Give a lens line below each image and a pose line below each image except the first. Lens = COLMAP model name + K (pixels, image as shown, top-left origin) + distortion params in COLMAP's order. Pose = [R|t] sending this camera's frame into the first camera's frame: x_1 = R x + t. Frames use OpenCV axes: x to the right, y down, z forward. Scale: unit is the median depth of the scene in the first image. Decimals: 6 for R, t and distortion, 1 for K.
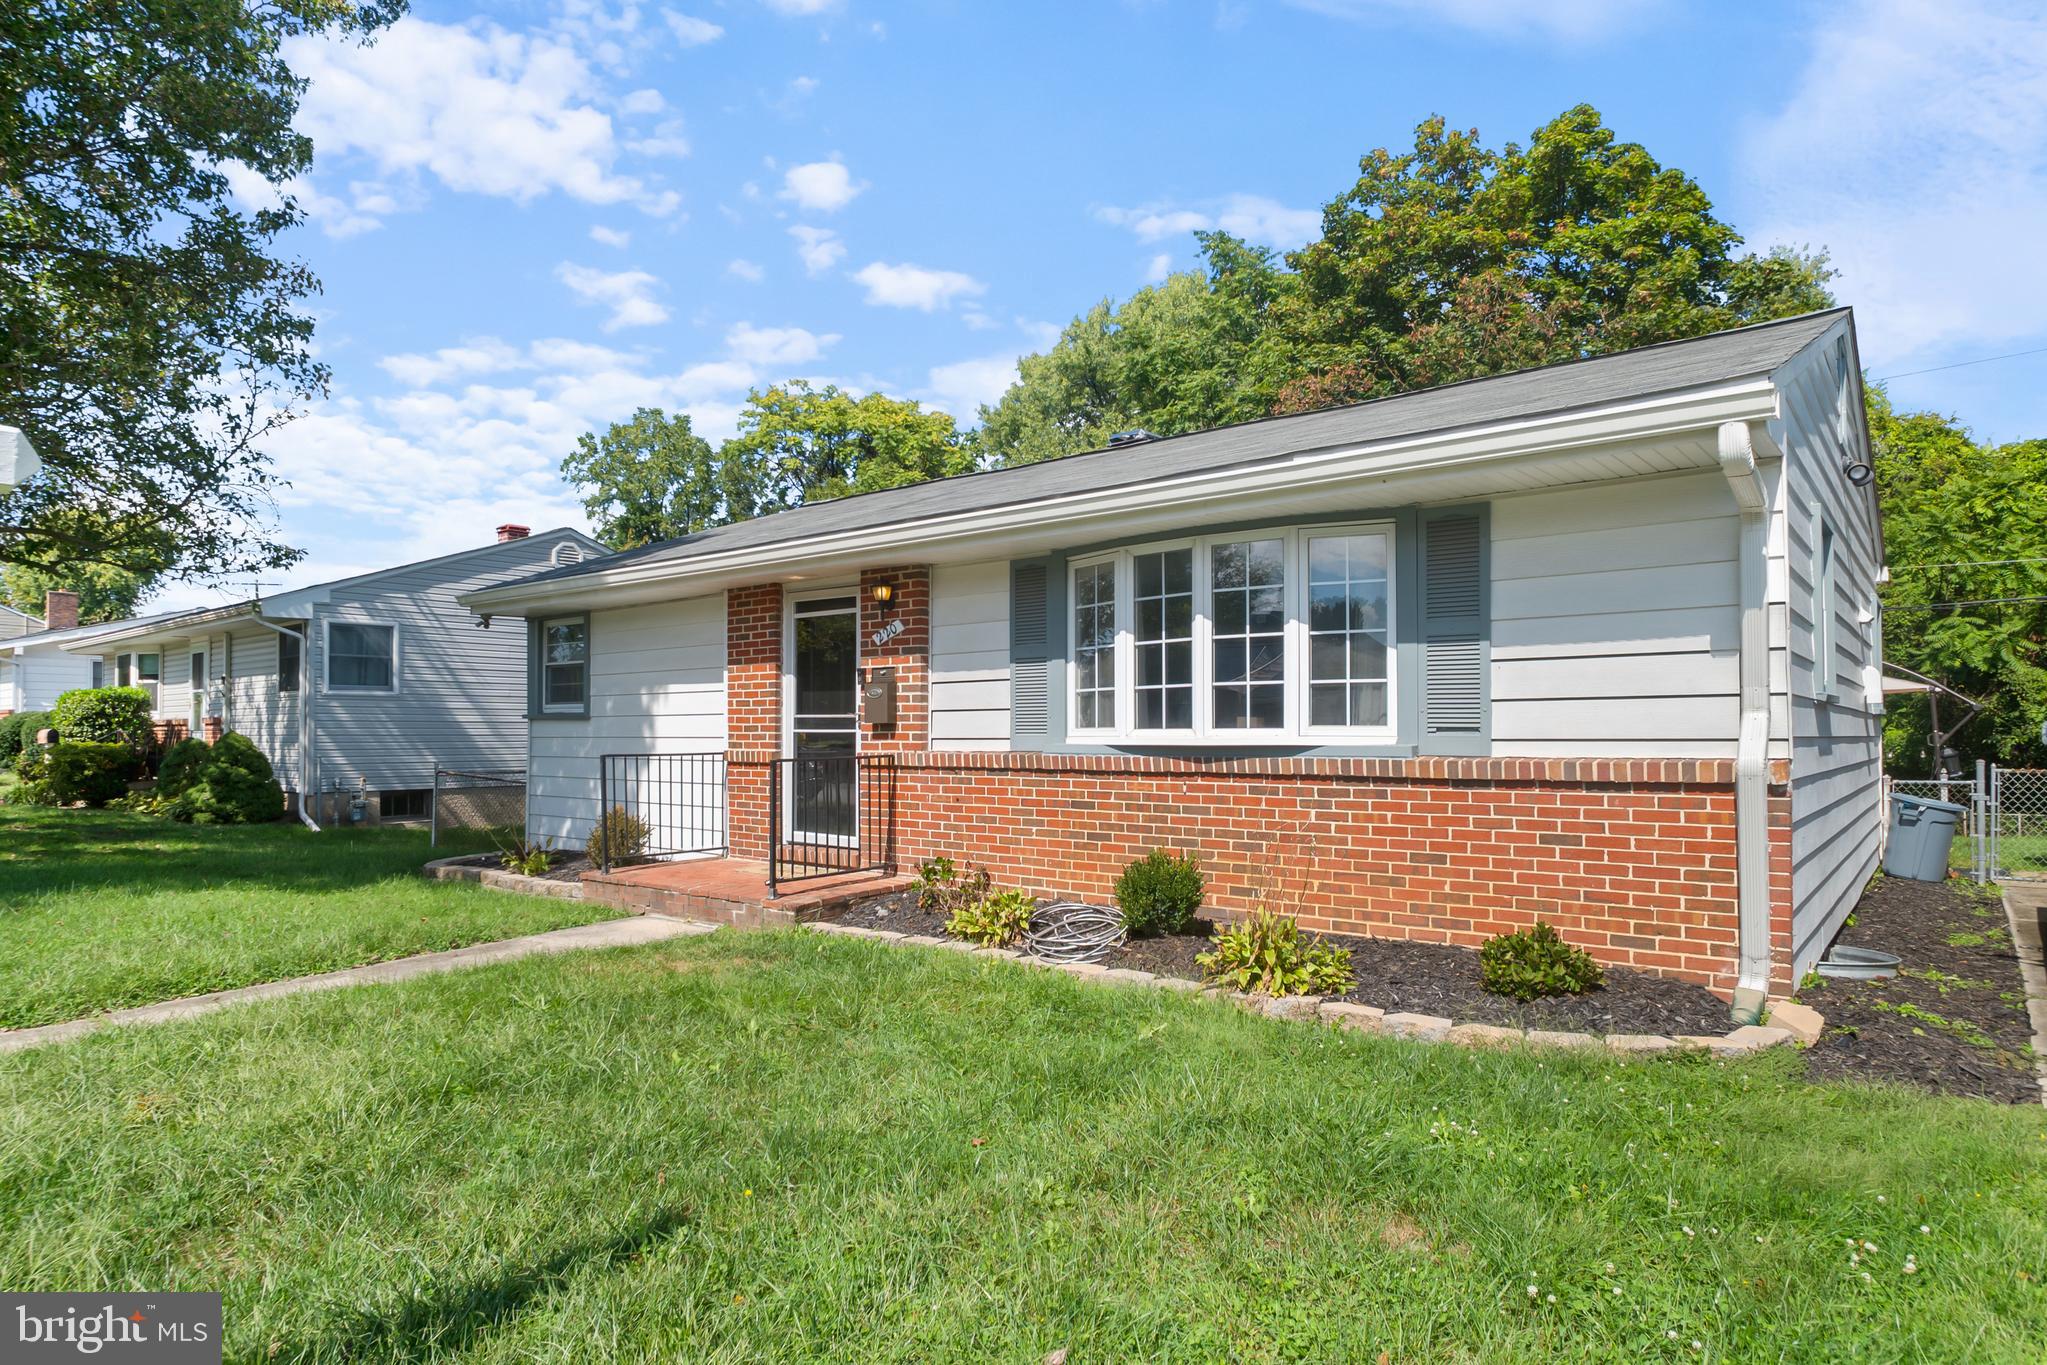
lens RADIAL K [[1164.2, 0, 1022.3], [0, 1164.2, 714.8], [0, 0, 1]] dist [-0.016286, -0.000304]
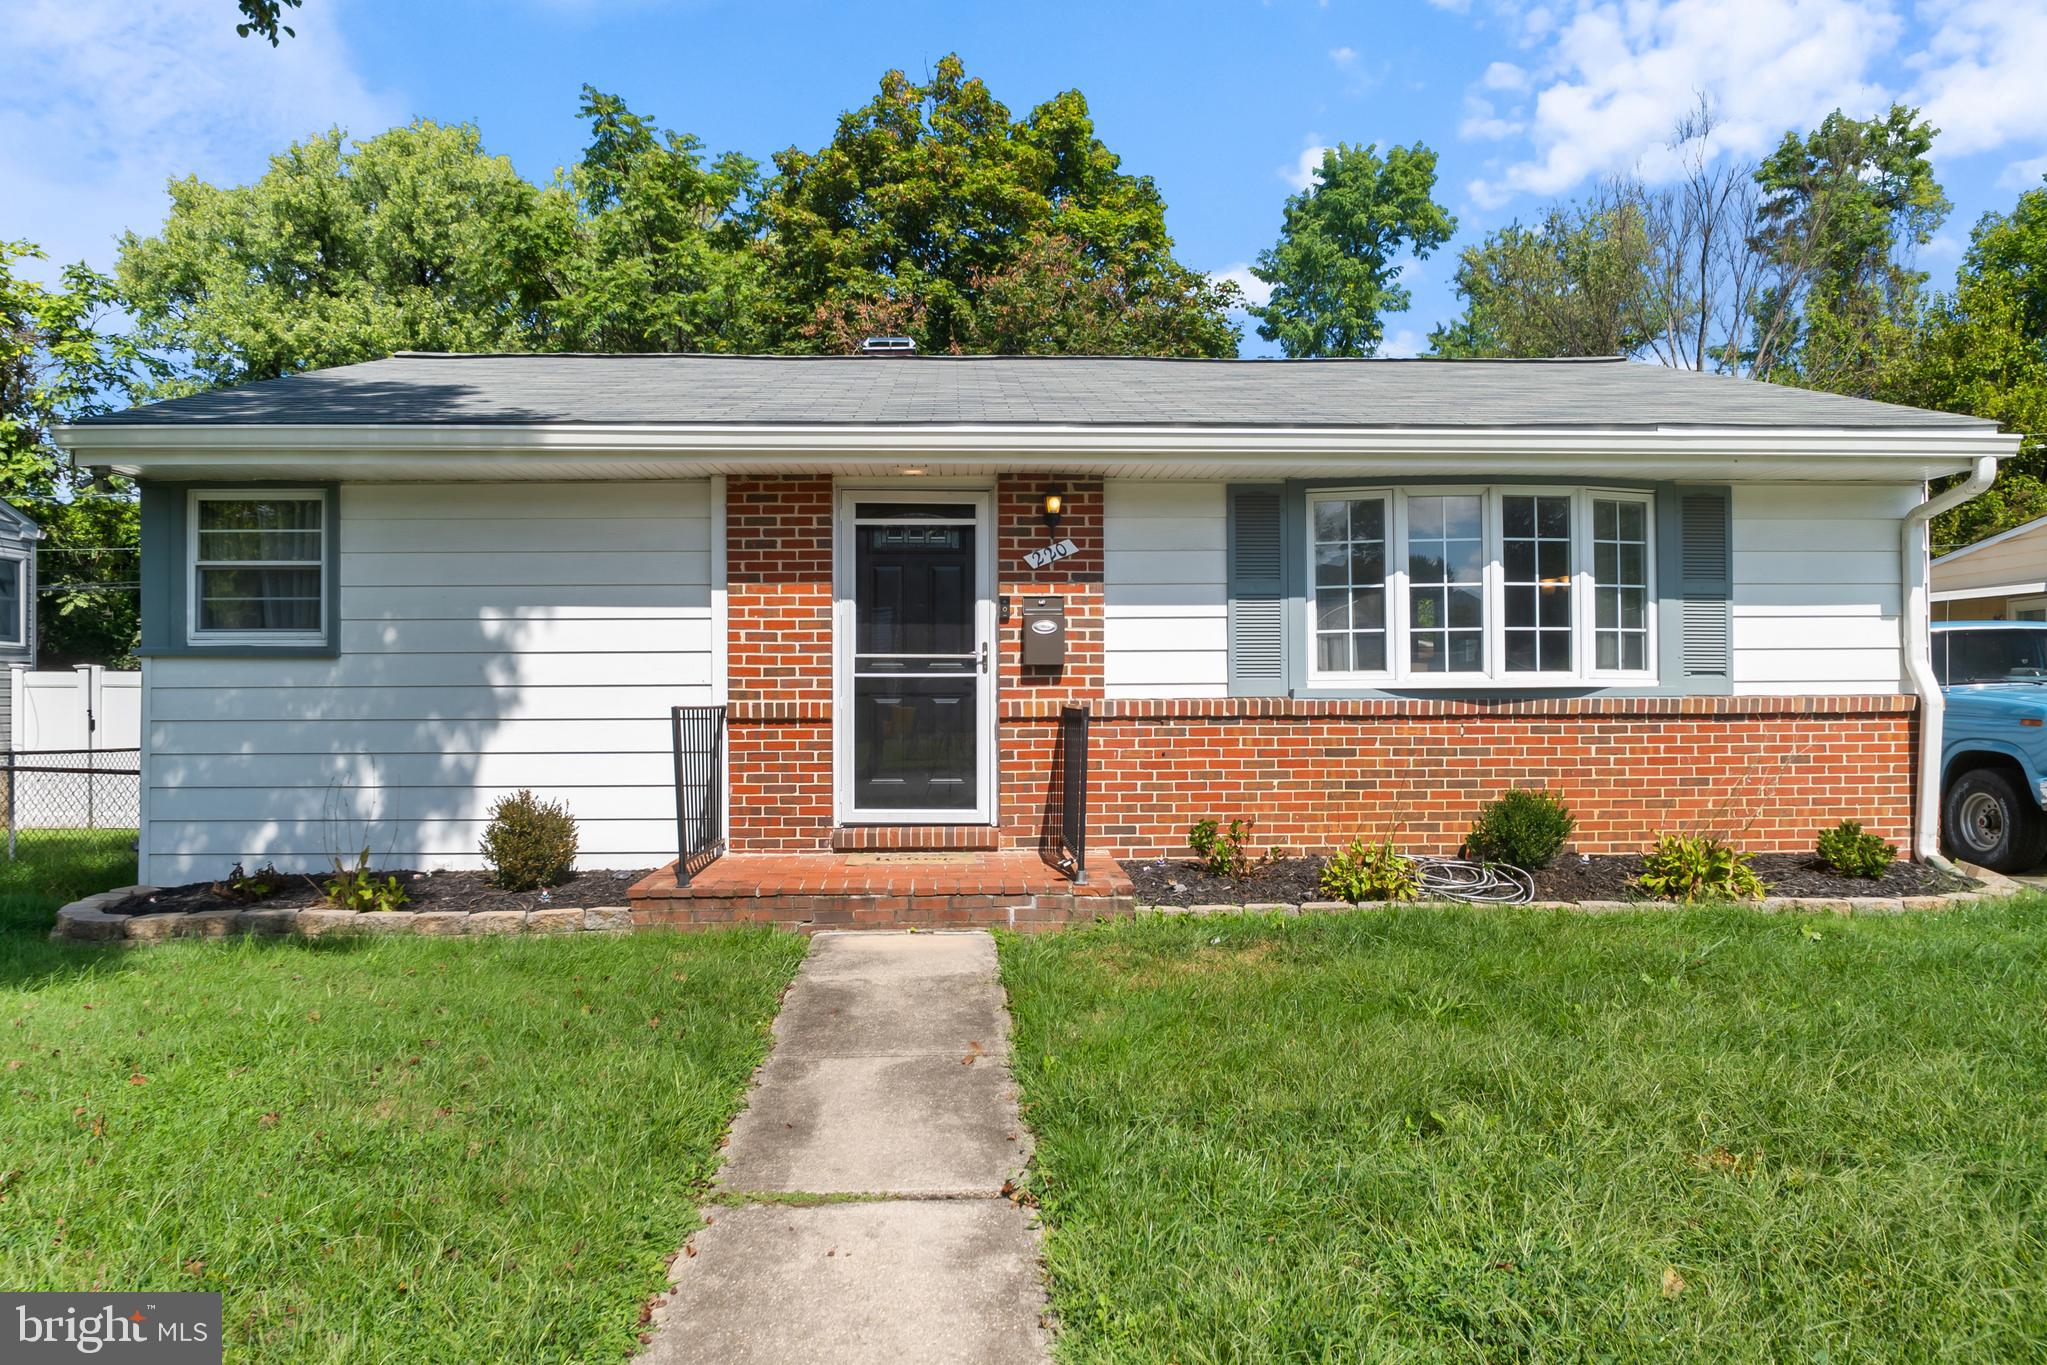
lens RADIAL K [[1326.1, 0, 1023.5], [0, 1326.1, 682.5], [0, 0, 1]] dist [-0.028709, 0.002475]
pose [[0.749975, 0.009562, 0.661397, -0.839272], [-0.006963, 0.999954, -0.006561, 0.028971], [-0.661430, 0.000316, 0.750007, 0.357458]]
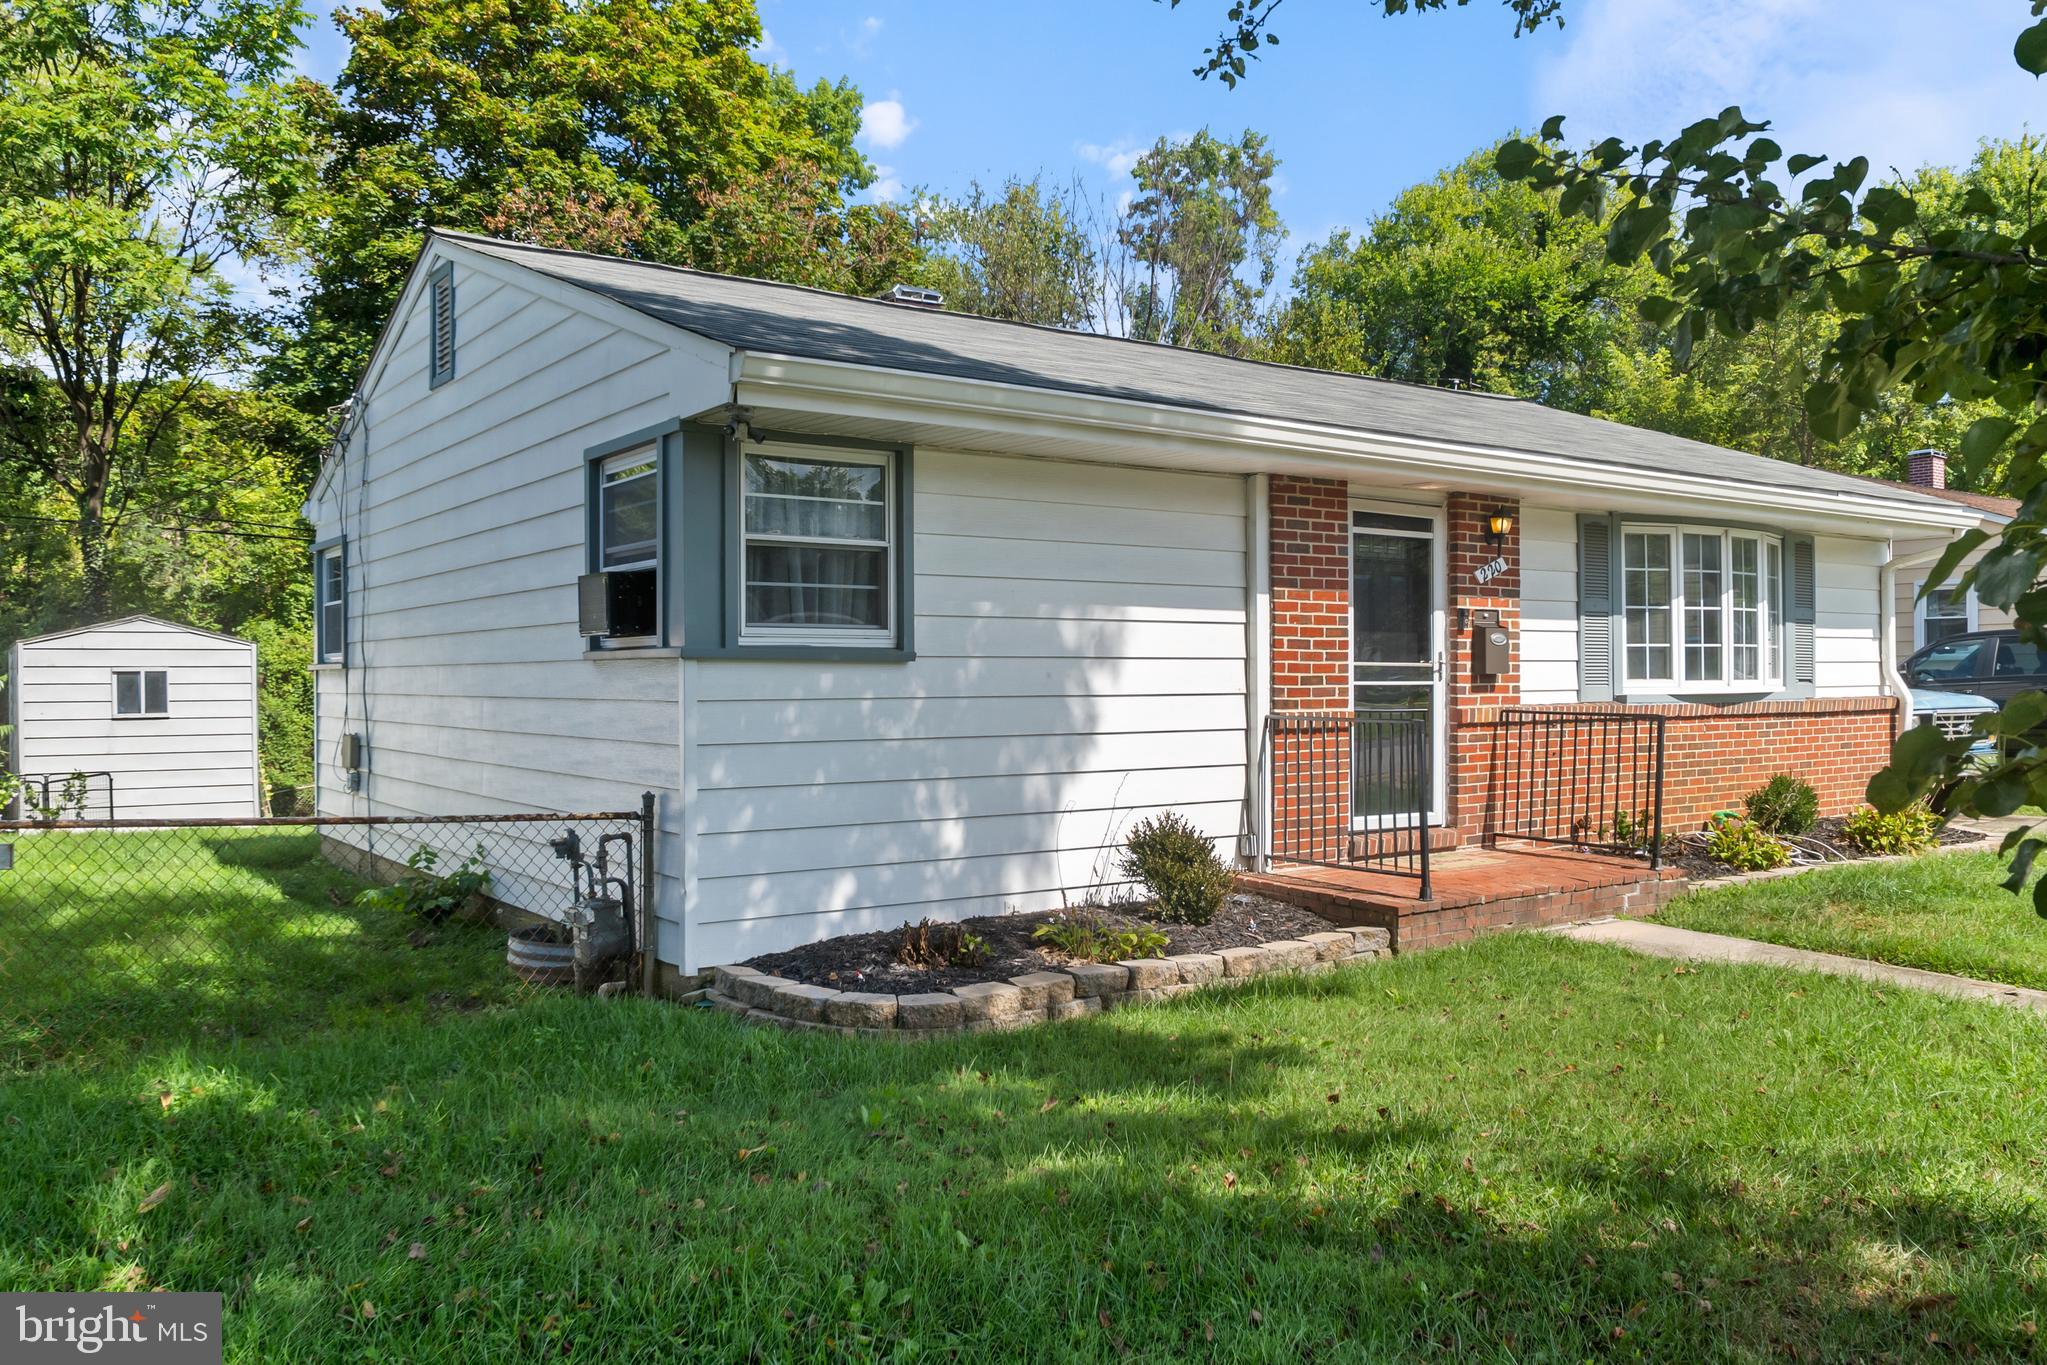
lens RADIAL K [[1555.5, 0, 1079.5], [0, 1555.5, 674.7], [0, 0, 1]] dist [-0.006412, -0.001268]
pose [[0.243320, 0.005937, 0.969928, -1.495175], [-0.008667, 0.999955, -0.003947, 0.017155], [-0.969907, -0.007446, 0.243360, 1.146248]]
